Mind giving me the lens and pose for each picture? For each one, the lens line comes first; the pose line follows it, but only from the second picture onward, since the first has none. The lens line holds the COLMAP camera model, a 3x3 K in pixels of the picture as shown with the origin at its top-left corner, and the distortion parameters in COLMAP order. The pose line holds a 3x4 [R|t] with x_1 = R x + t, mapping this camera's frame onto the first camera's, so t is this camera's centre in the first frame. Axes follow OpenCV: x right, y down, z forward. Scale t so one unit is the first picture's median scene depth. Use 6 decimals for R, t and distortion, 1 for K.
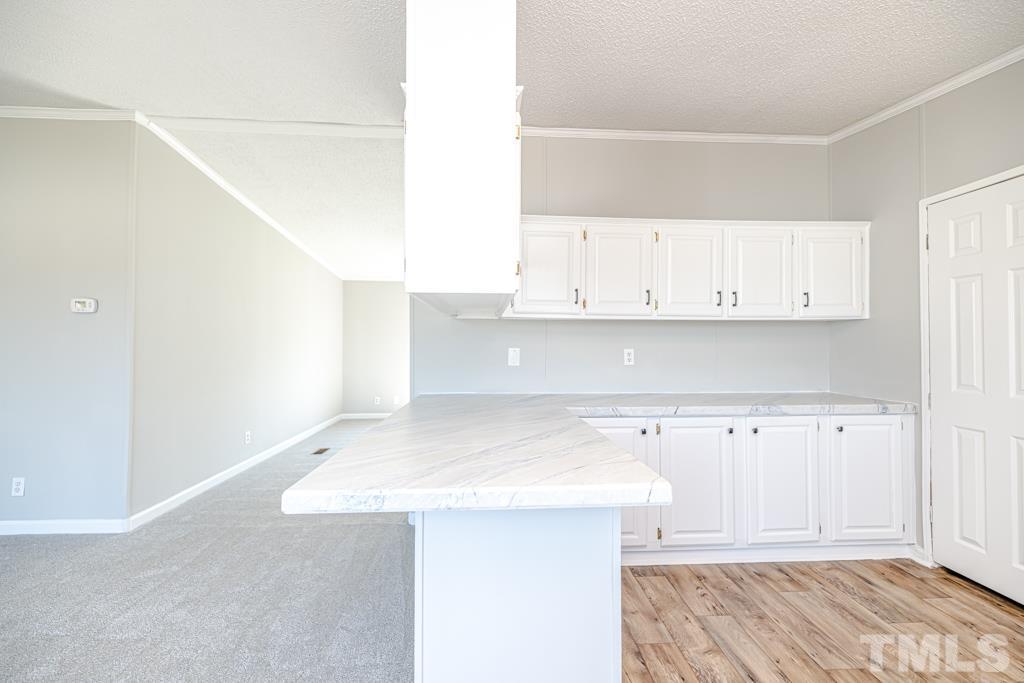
lens RADIAL K [[414.0, 0, 511.1], [0, 414.0, 336.2], [0, 0, 1]] dist [-0.001913, 0.000105]
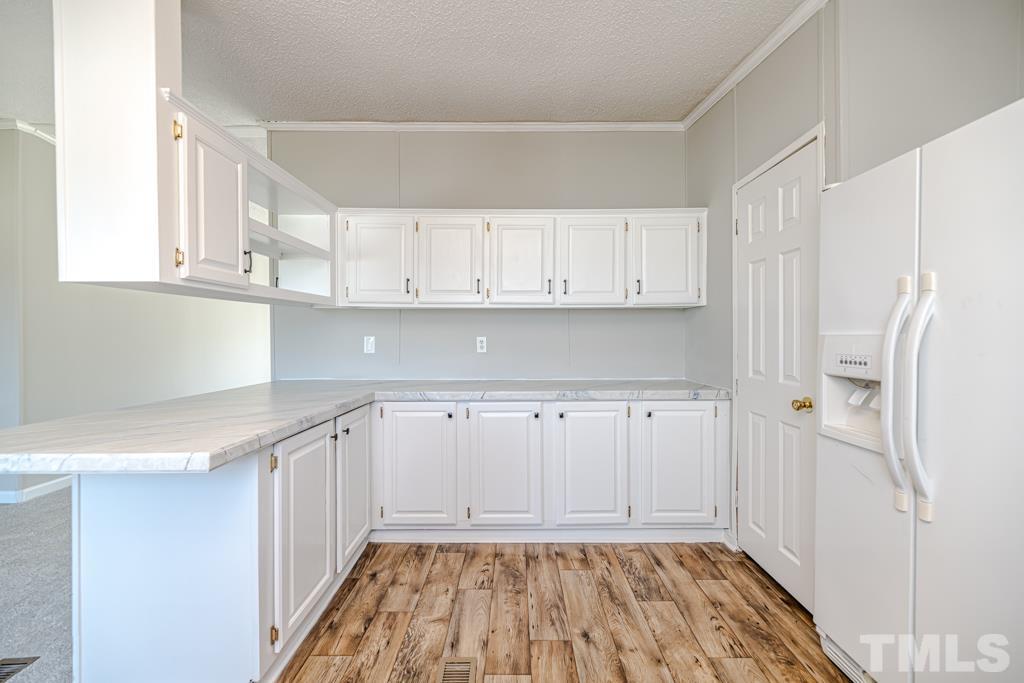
lens RADIAL K [[414.0, 0, 559.7], [0, 414.0, 335.3], [0, 0, 1]] dist [-0.001913, 0.000105]
pose [[0.998591, -0.004156, -0.052897, 0.628906], [0.005074, 0.999839, 0.017238, 0.012284], [0.052817, -0.017482, 0.998451, -0.020807]]
